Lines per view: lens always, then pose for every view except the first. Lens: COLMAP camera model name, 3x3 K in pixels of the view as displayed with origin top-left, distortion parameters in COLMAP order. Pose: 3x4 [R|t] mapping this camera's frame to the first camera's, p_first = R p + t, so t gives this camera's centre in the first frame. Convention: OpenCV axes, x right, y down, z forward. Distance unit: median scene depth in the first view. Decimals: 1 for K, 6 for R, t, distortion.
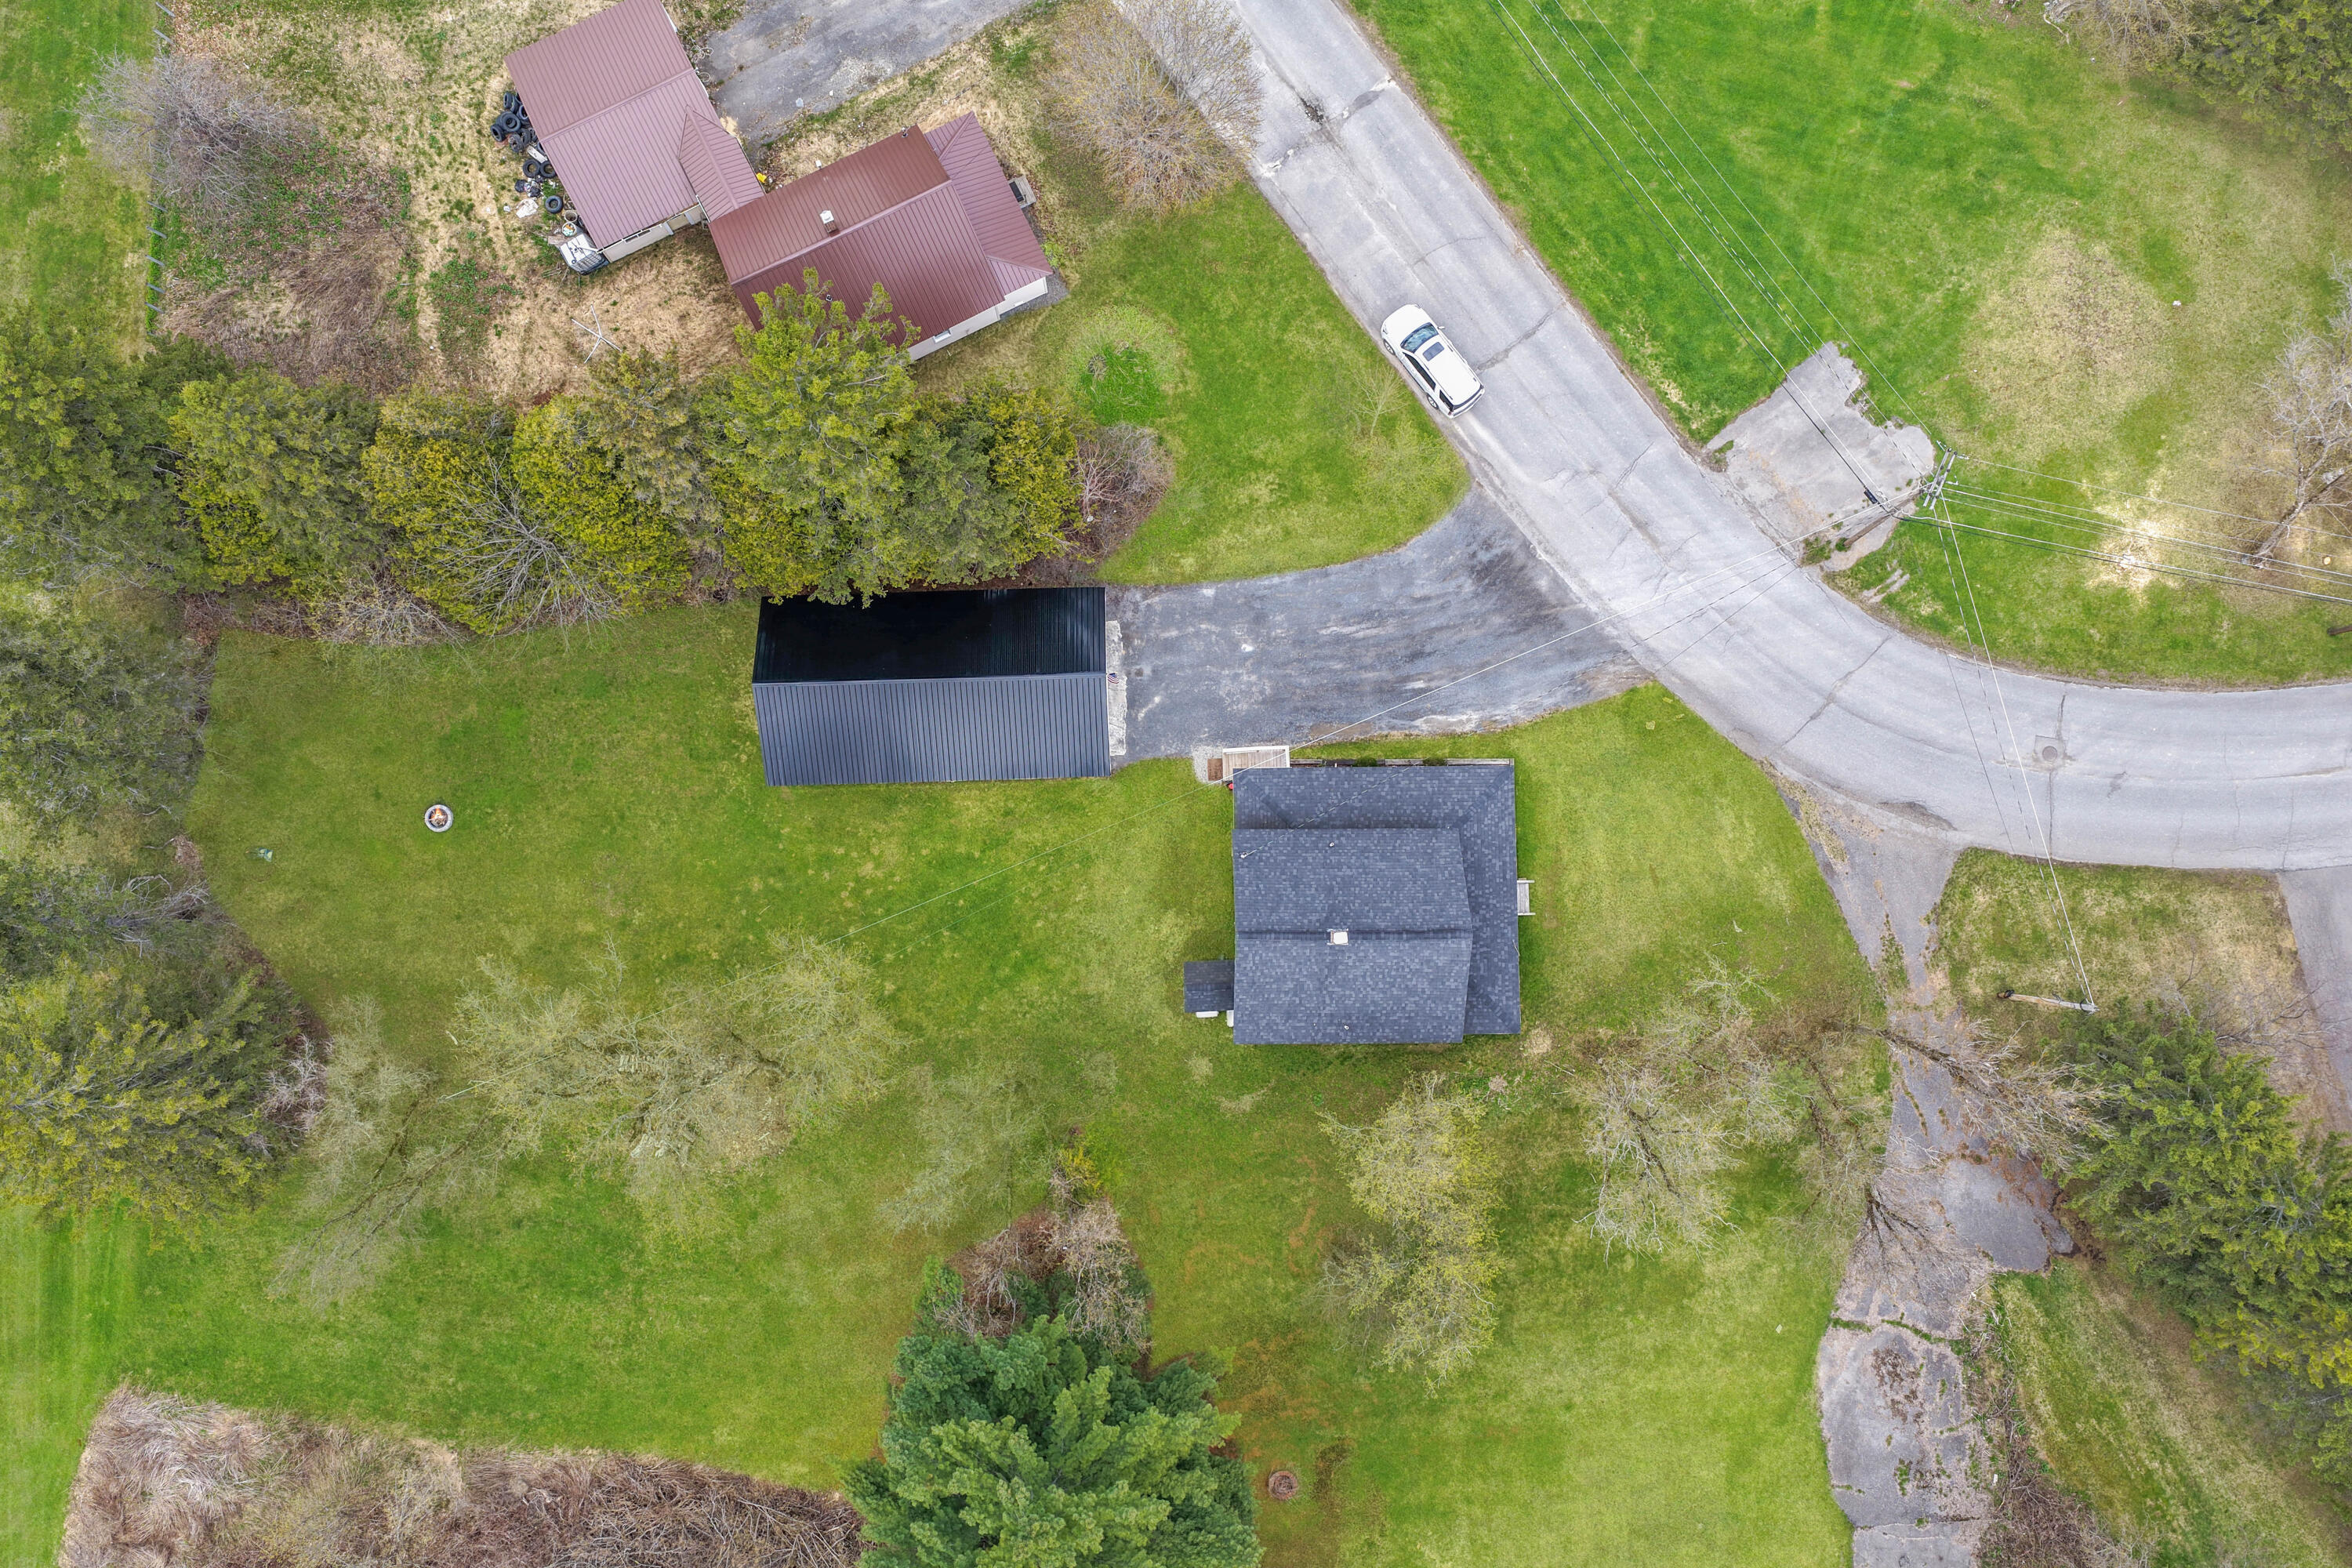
lens RADIAL K [[1945.3, 0, 1175.9], [0, 1945.3, 784.6], [0, 0, 1]] dist [-0.002349, 0.007664]
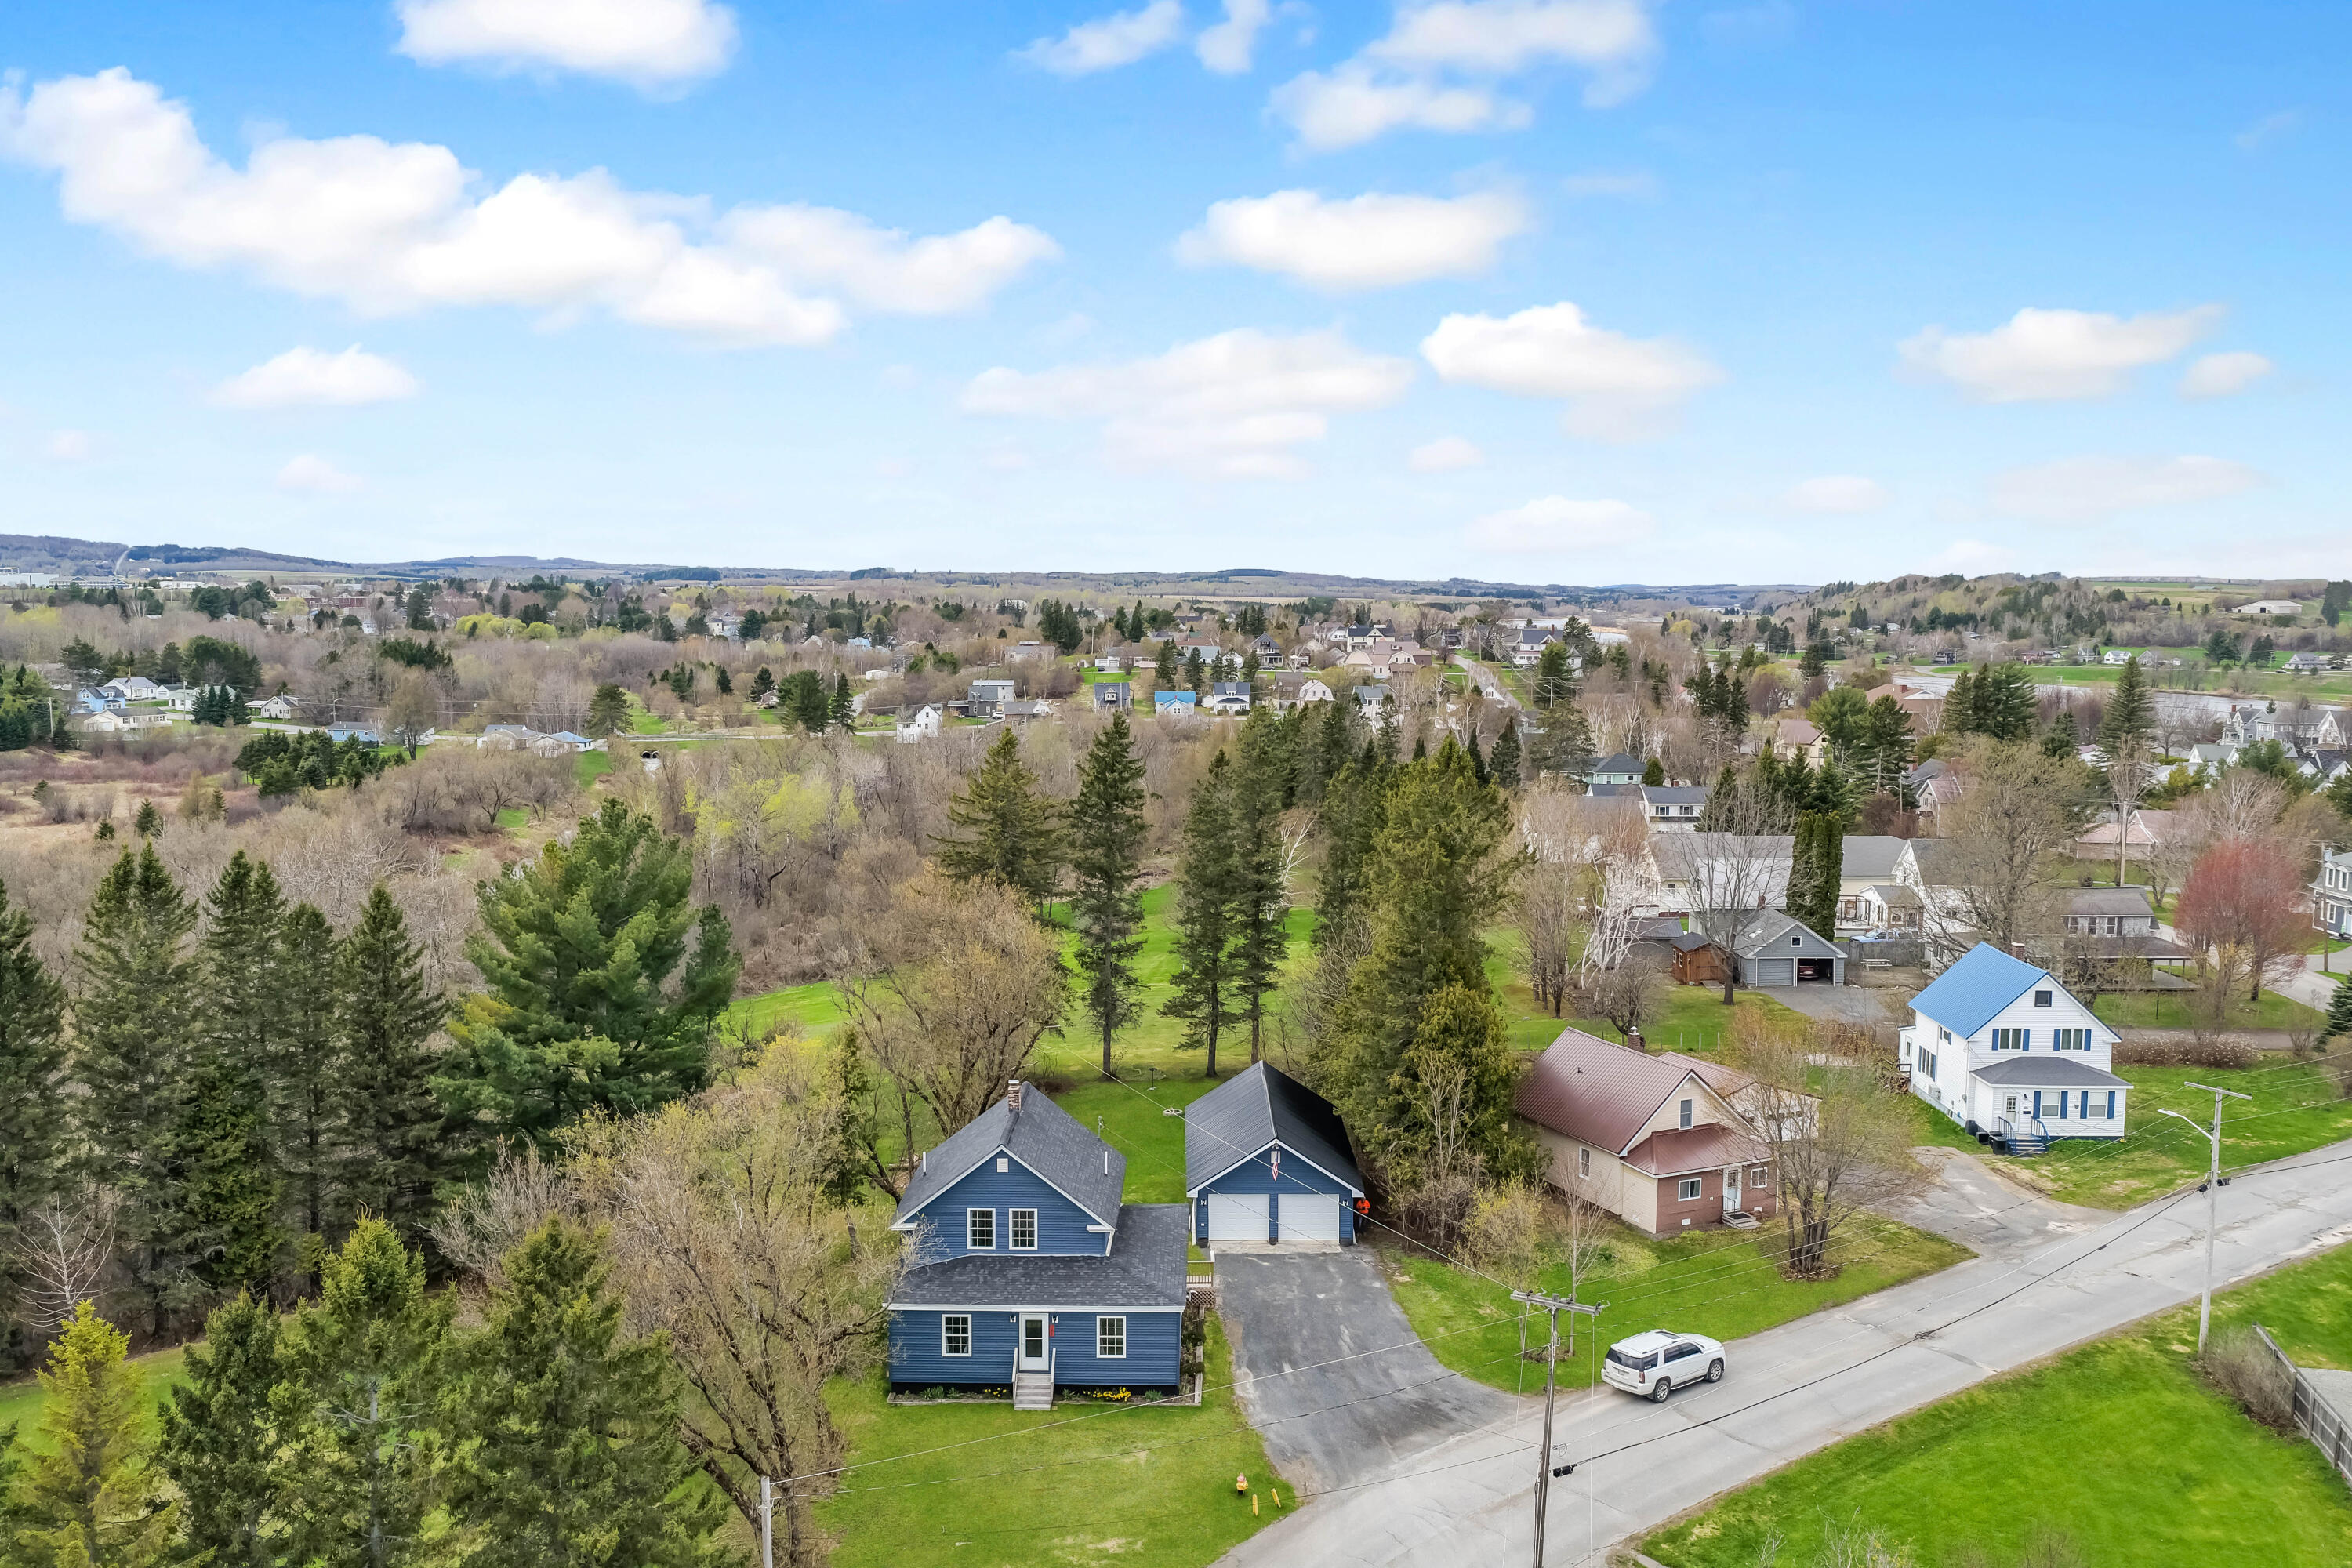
lens RADIAL K [[1945.3, 0, 1180.0], [0, 1945.3, 784.8], [0, 0, 1]] dist [-0.002349, 0.007664]
pose [[-0.025459, 0.092153, -0.995419, 0.969231], [-0.997204, 0.067644, 0.031767, -0.048229], [0.070262, 0.993445, 0.090173, 0.652289]]
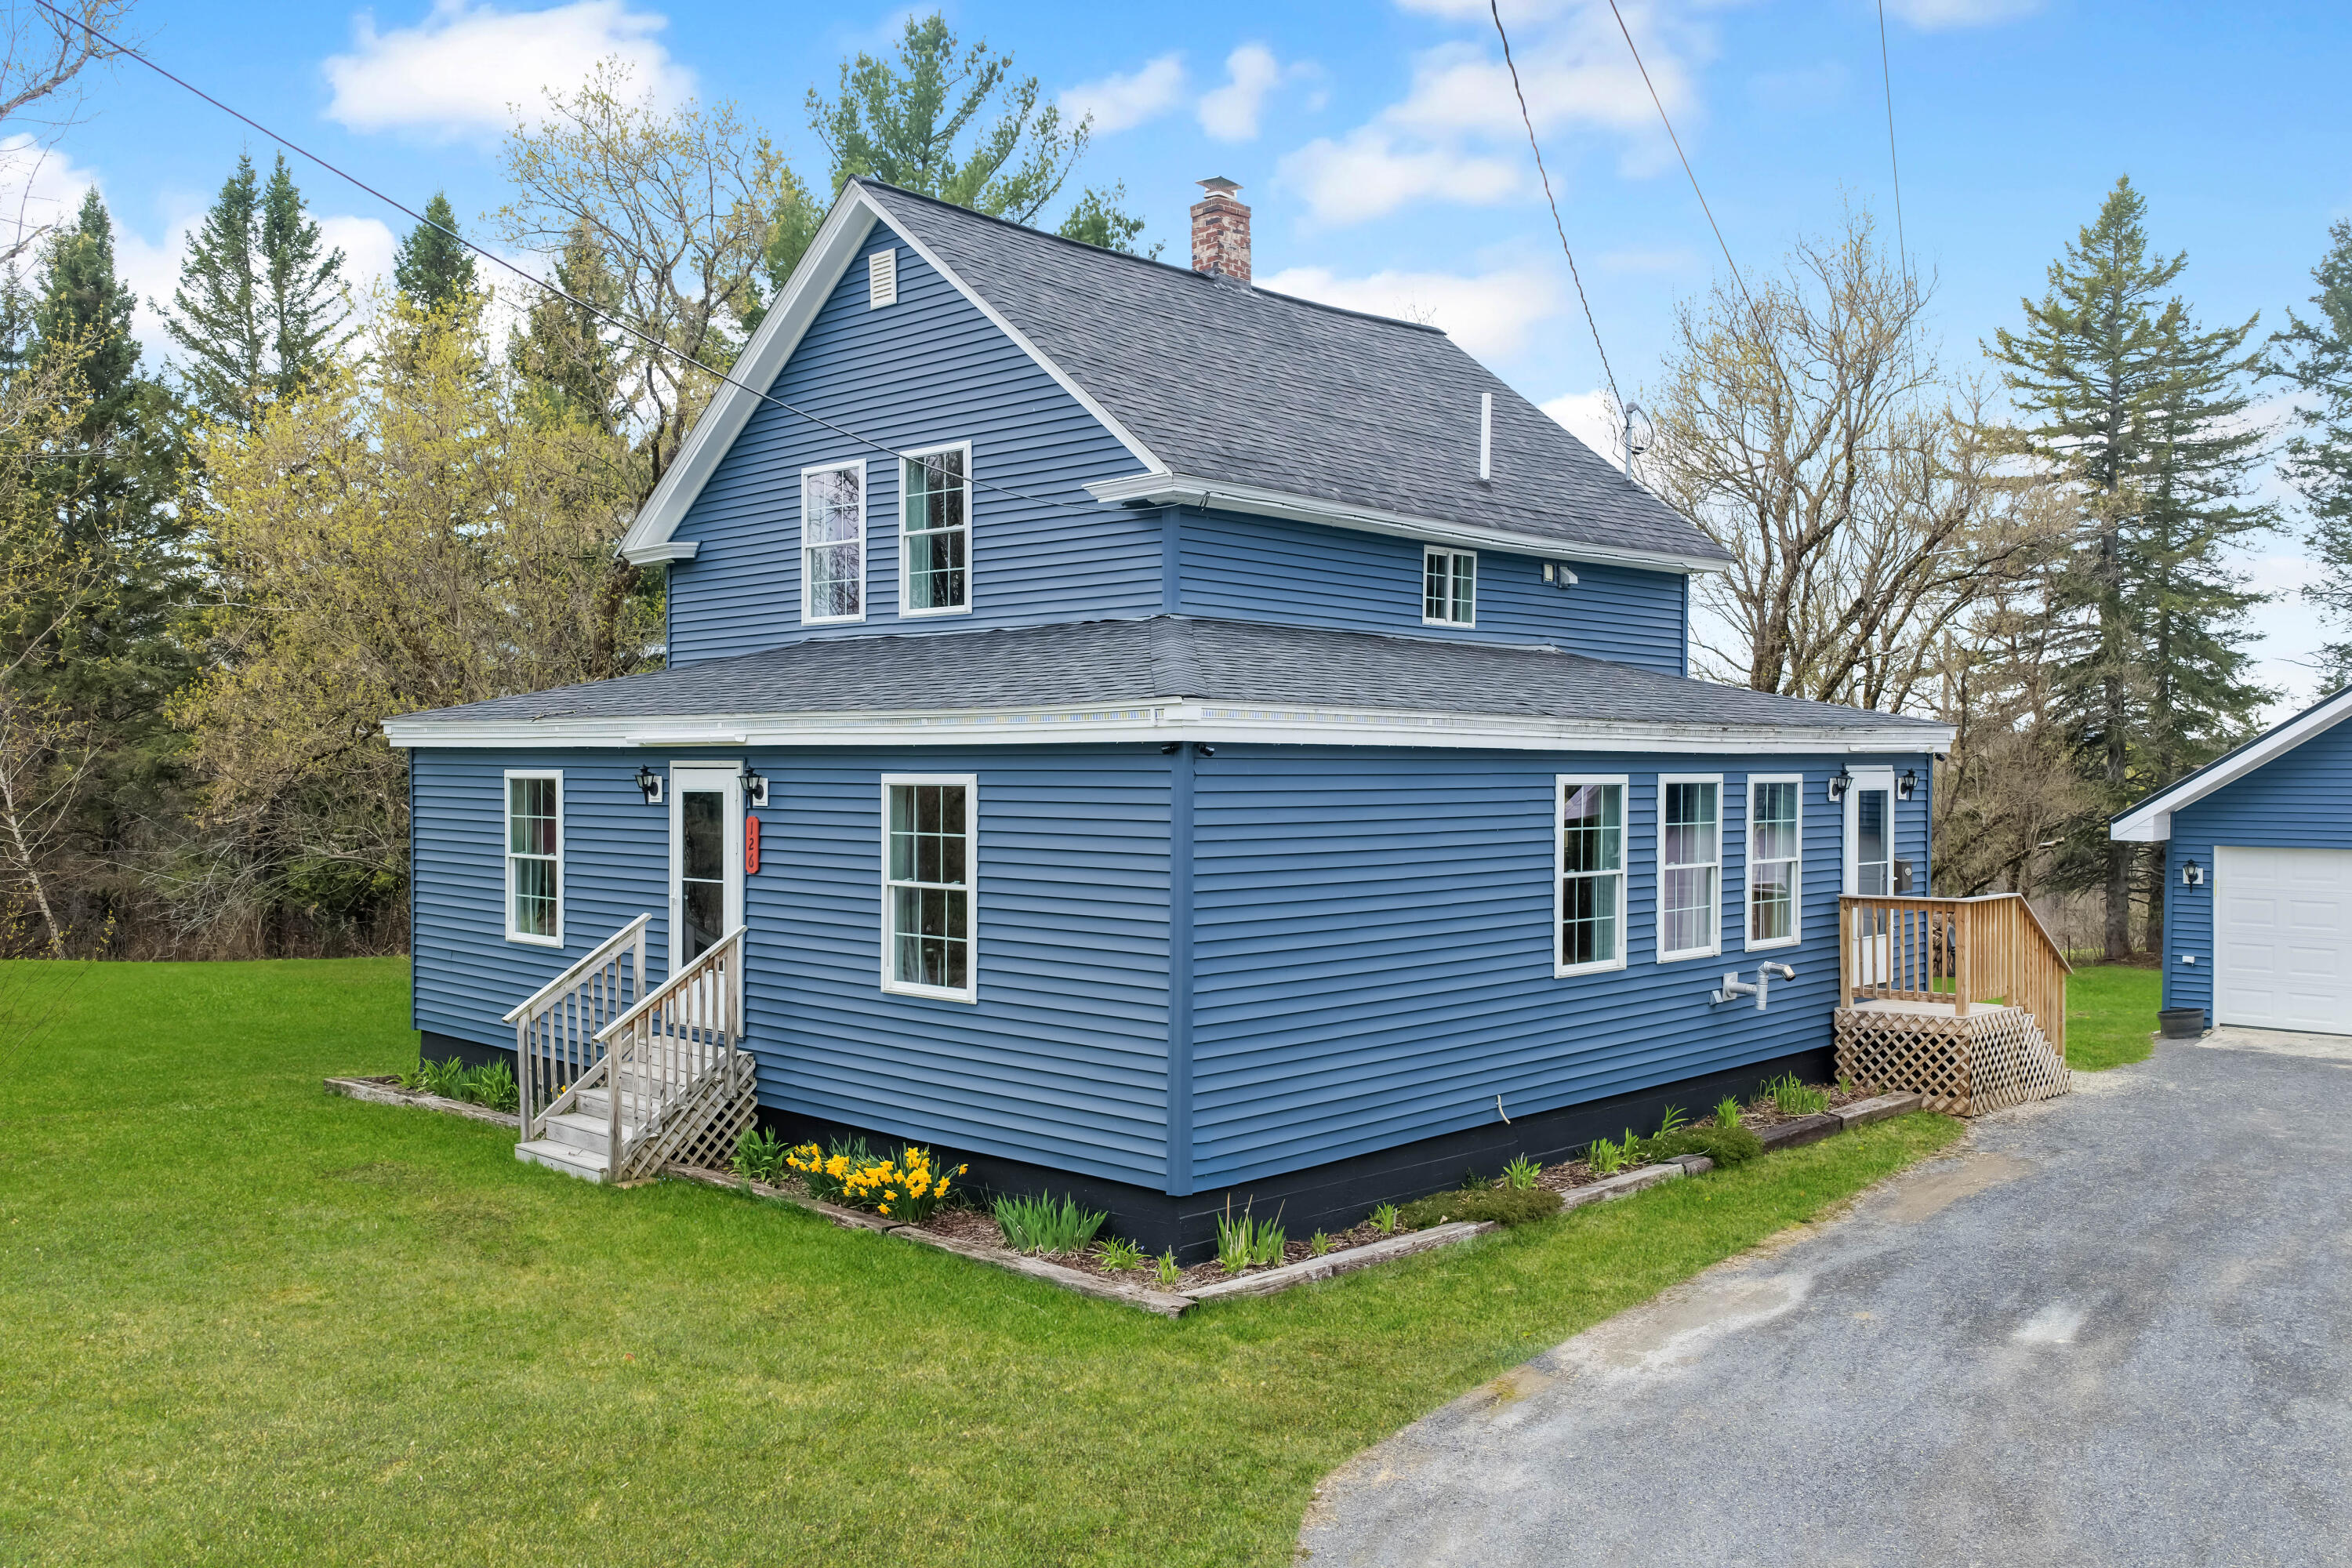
lens RADIAL K [[1945.3, 0, 1171.3], [0, 1945.3, 776.1], [0, 0, 1]] dist [-0.002349, 0.007664]
pose [[-0.701718, -0.005547, -0.712433, 0.256176], [-0.711229, 0.064082, 0.700033, -0.106078], [0.041771, 0.997929, -0.048913, 0.963182]]
